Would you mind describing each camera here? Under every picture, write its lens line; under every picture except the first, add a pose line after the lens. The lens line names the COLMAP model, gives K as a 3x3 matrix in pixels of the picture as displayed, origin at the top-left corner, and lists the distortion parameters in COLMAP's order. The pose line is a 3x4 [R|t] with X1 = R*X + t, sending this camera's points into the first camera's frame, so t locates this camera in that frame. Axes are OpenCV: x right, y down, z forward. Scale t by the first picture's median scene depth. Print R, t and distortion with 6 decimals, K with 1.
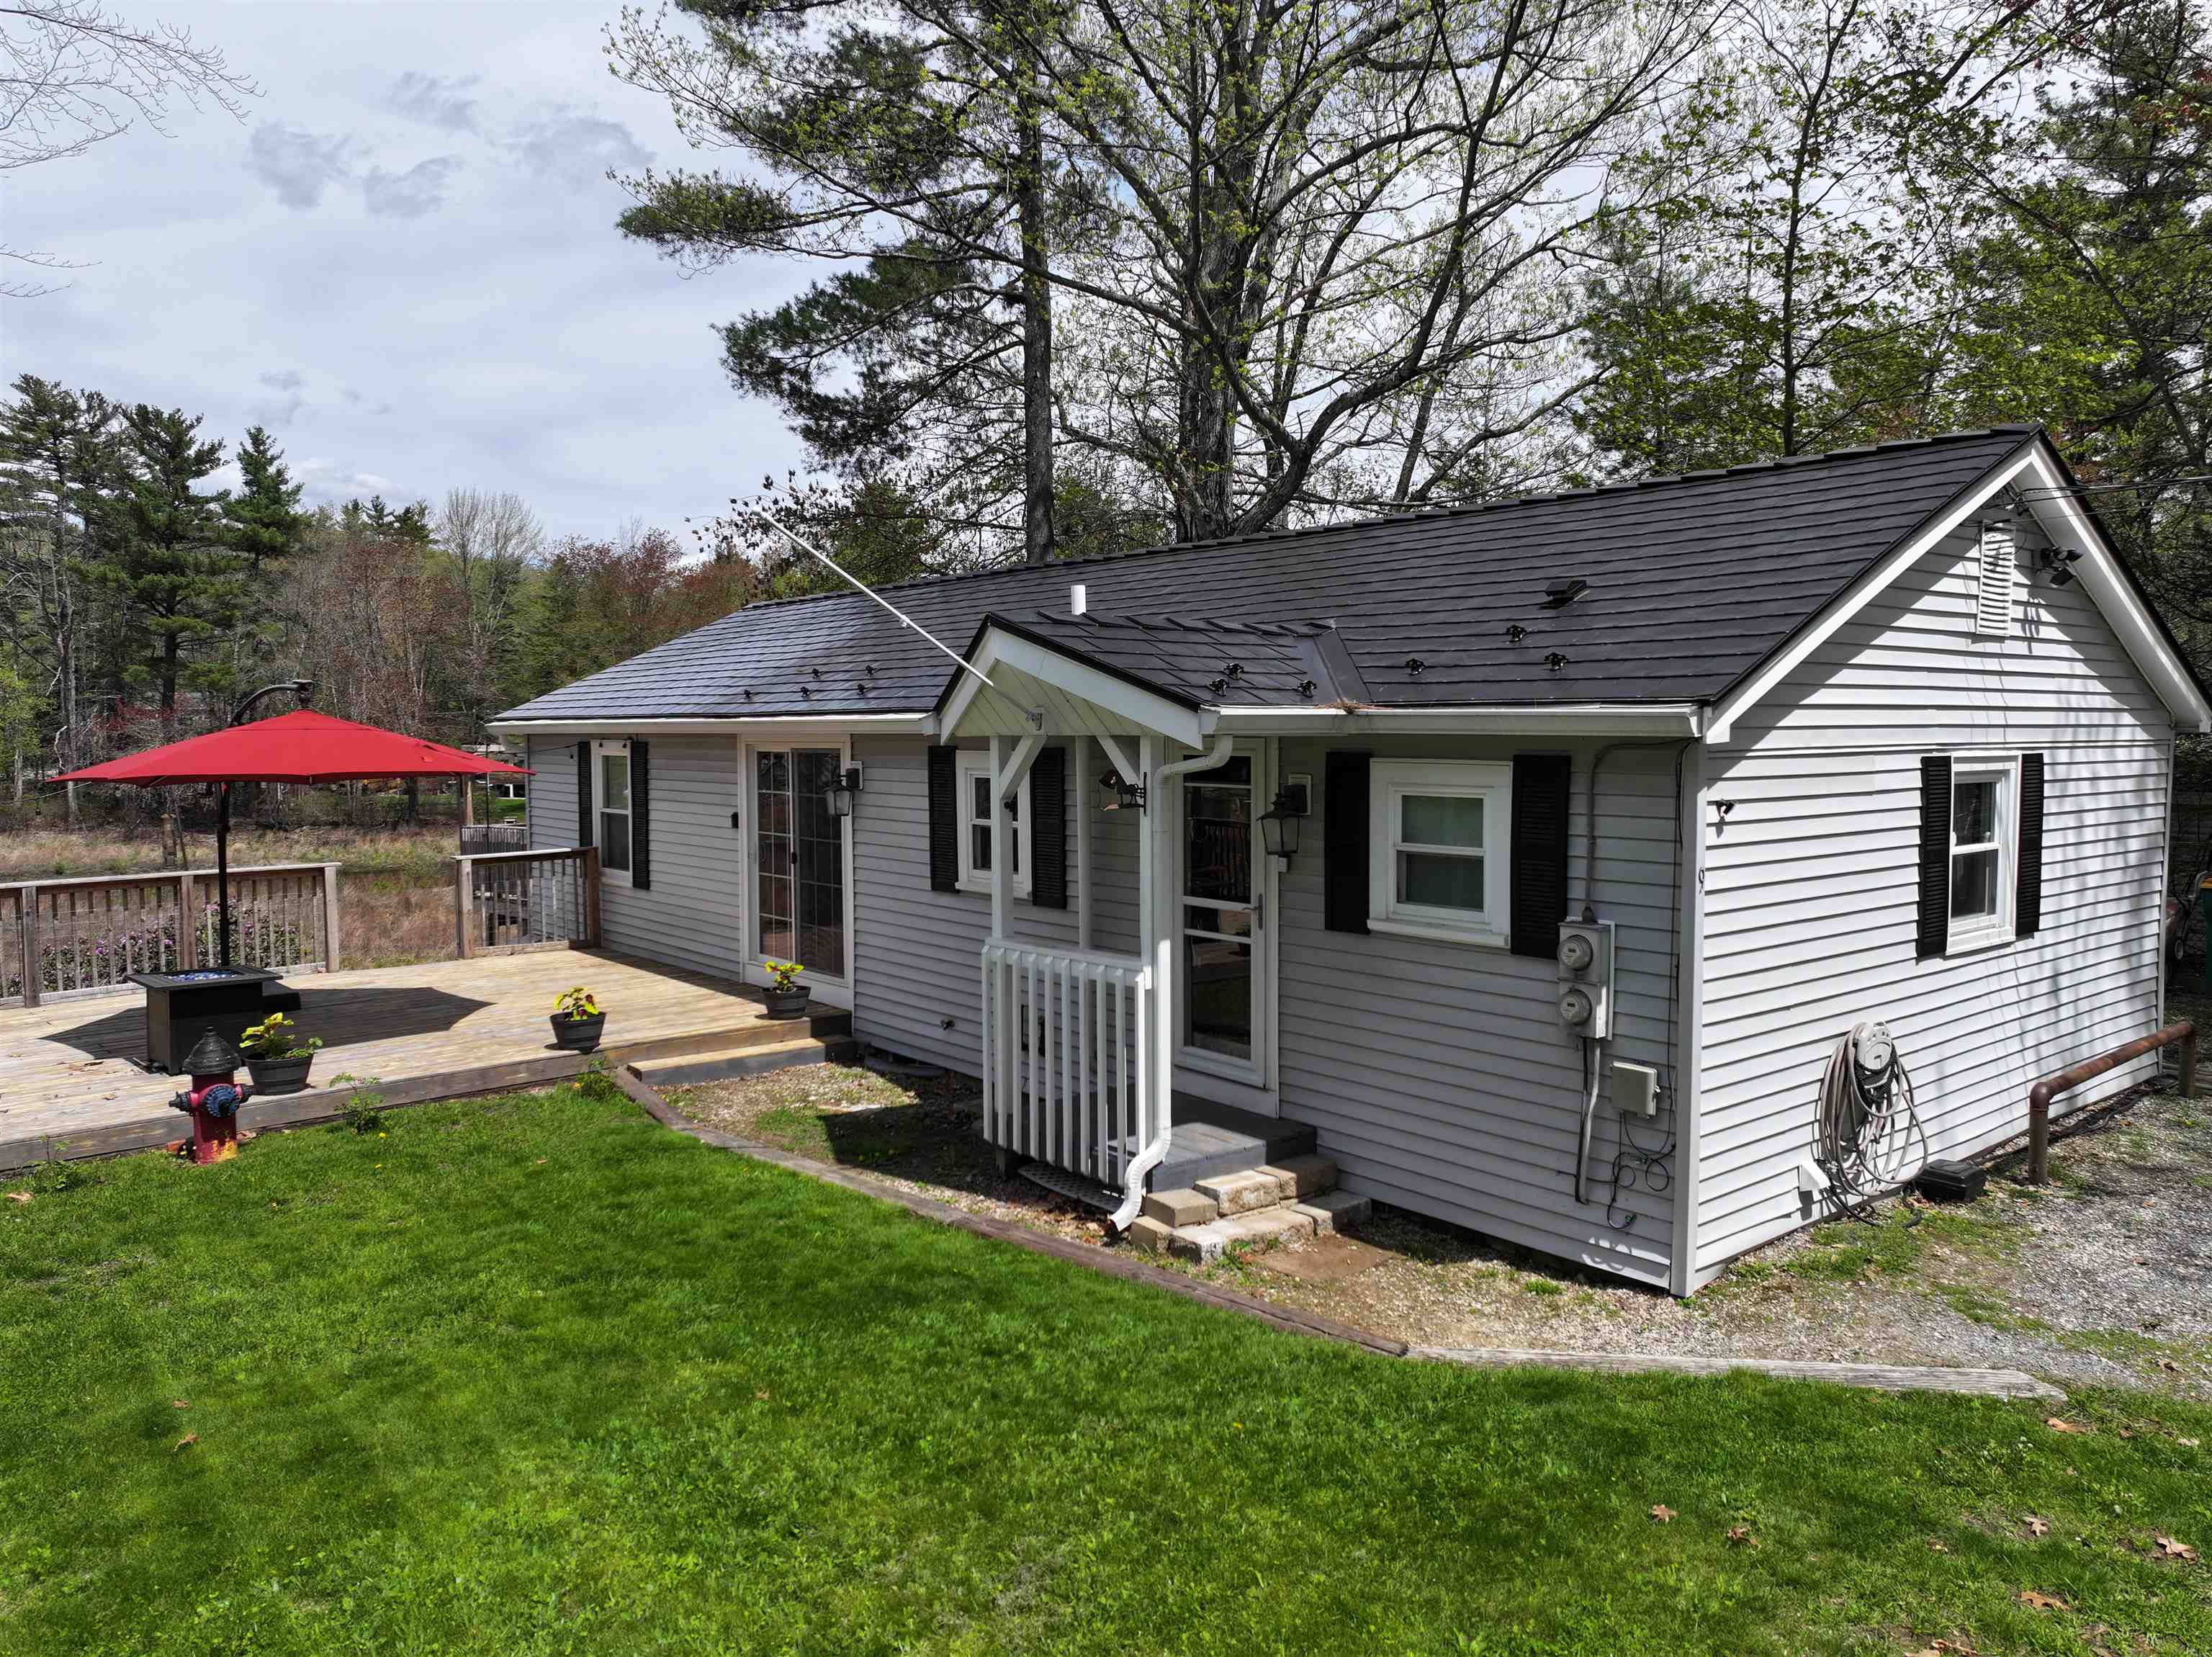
lens RADIAL K [[1543.1, 0, 1108.8], [0, 1543.1, 827.9], [0, 0, 1]] dist [0.002422, 0.007525]
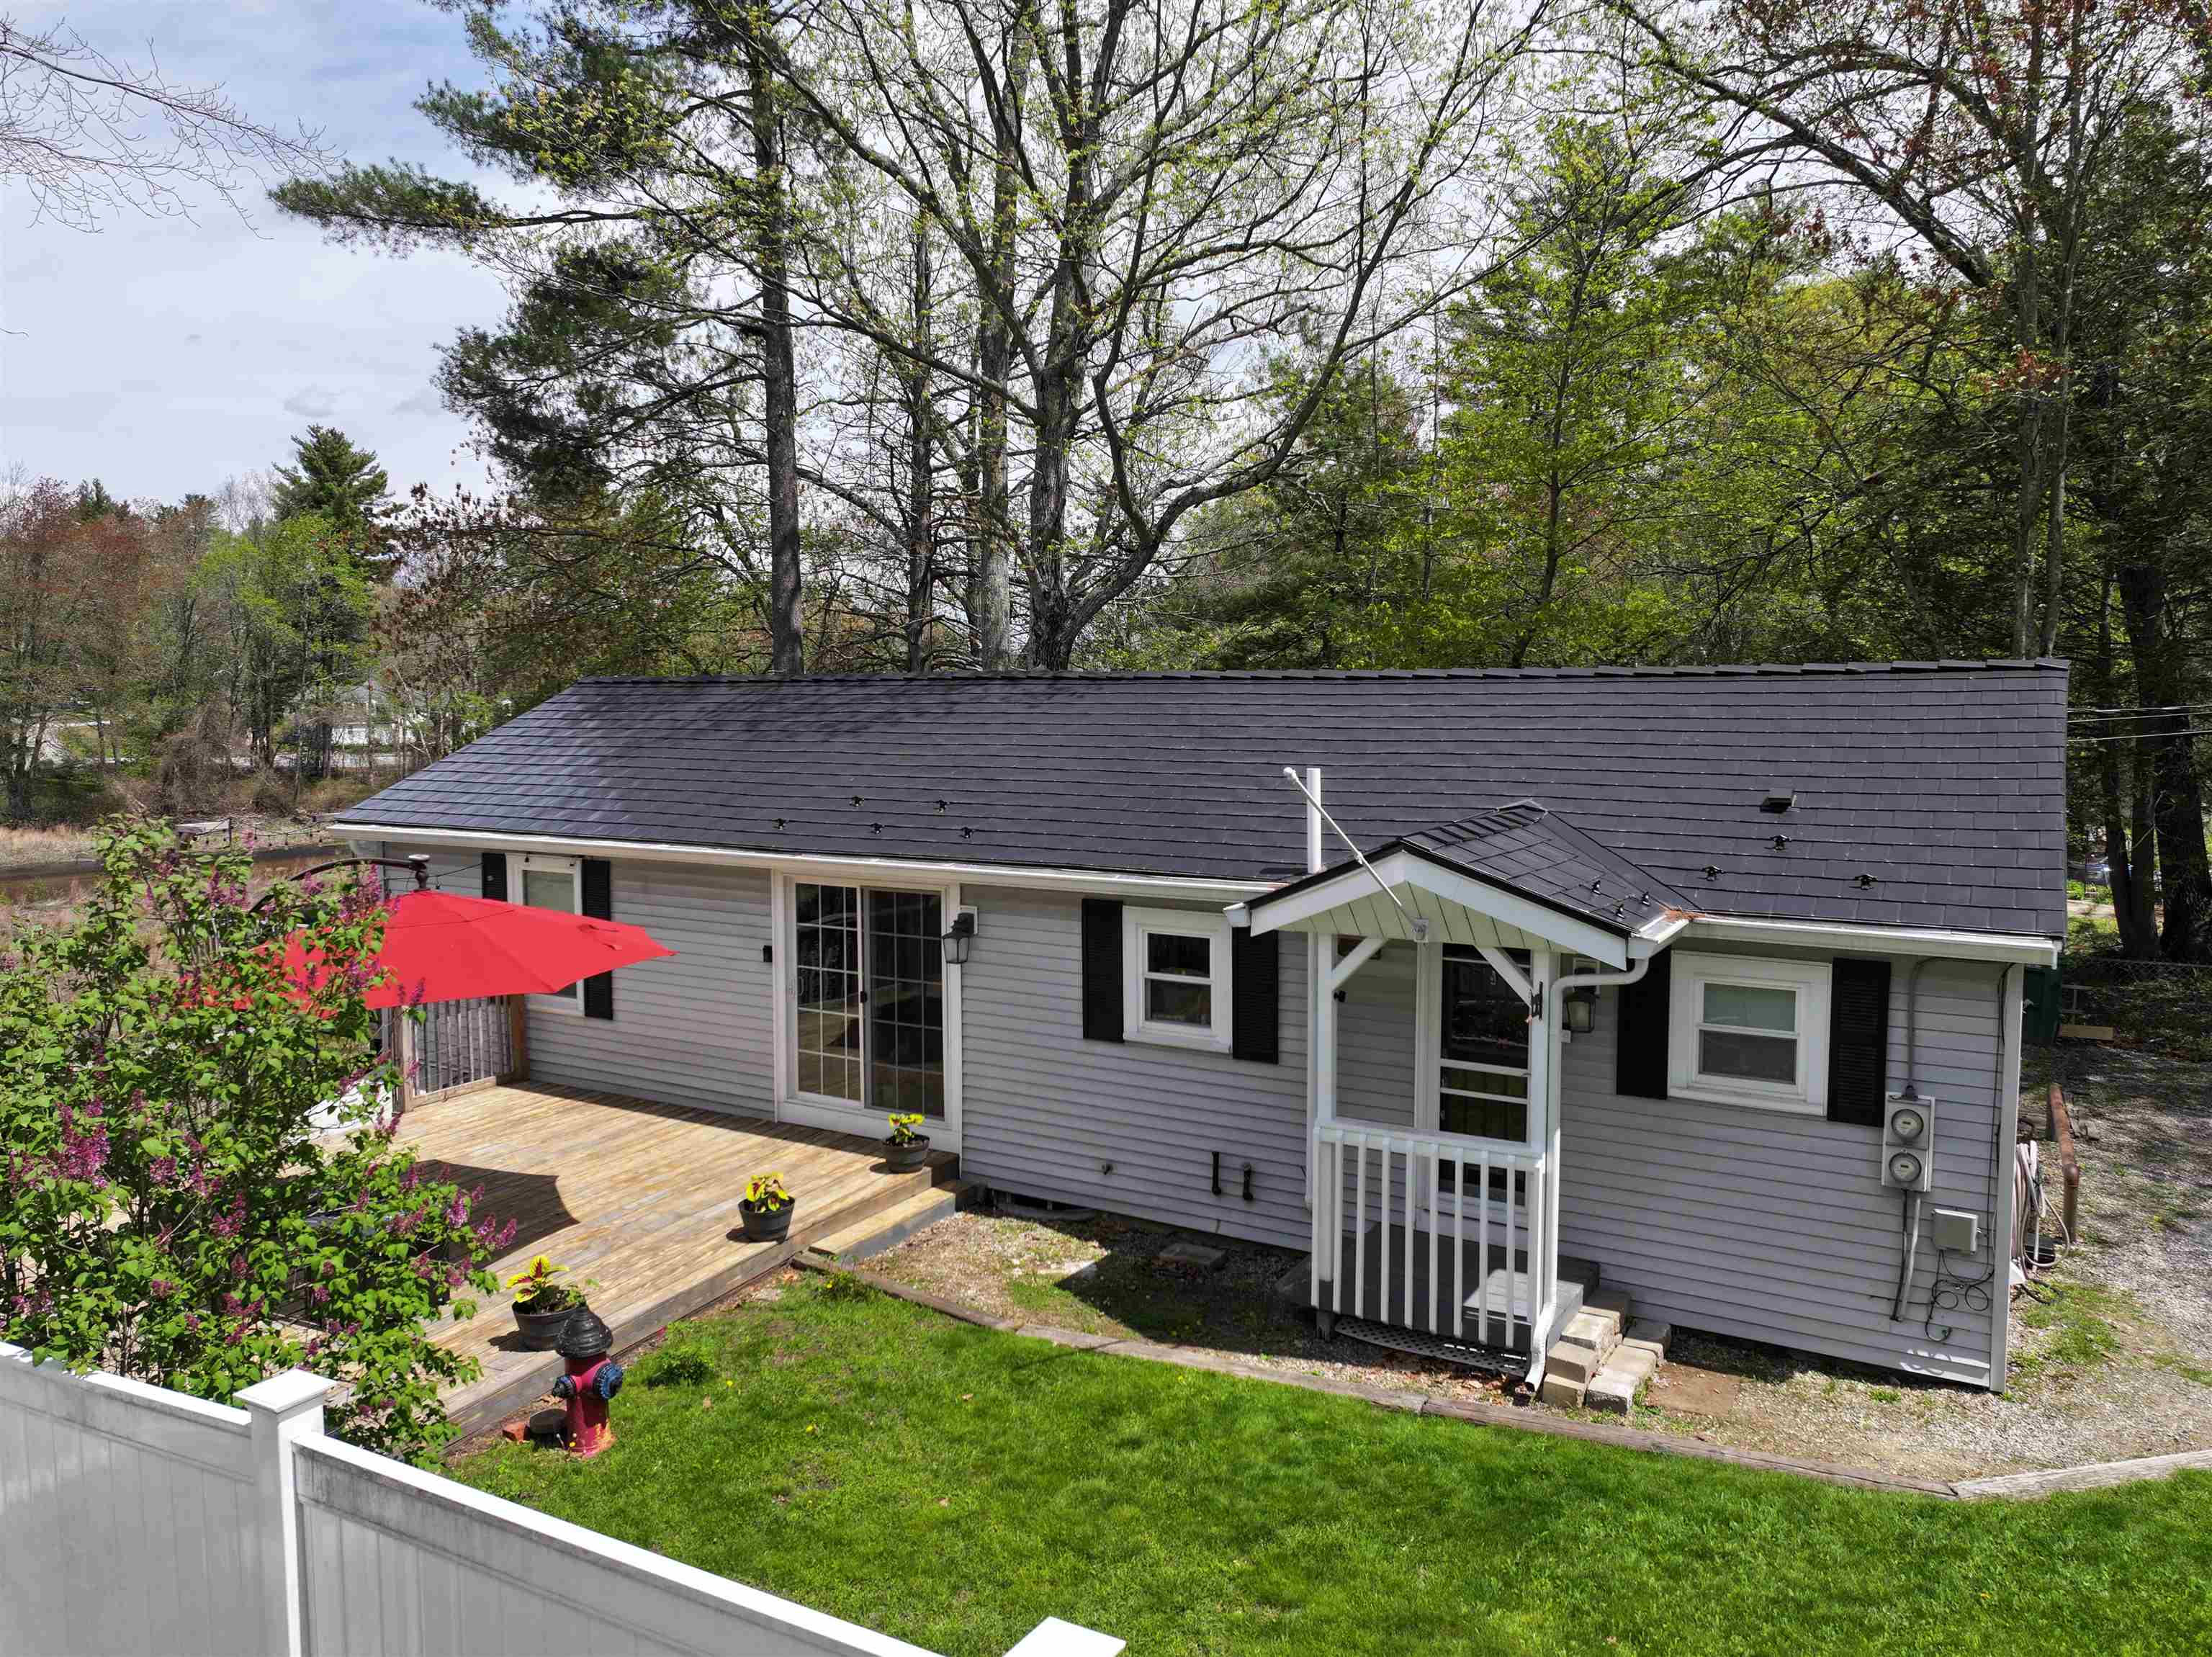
lens RADIAL K [[1543.1, 0, 1126.4], [0, 1543.1, 826.9], [0, 0, 1]] dist [0.002422, 0.007525]
pose [[0.937809, -0.023854, 0.346332, -0.598327], [0.017414, 0.999613, 0.021698, -0.165167], [-0.346715, -0.014318, 0.937861, 0.047138]]
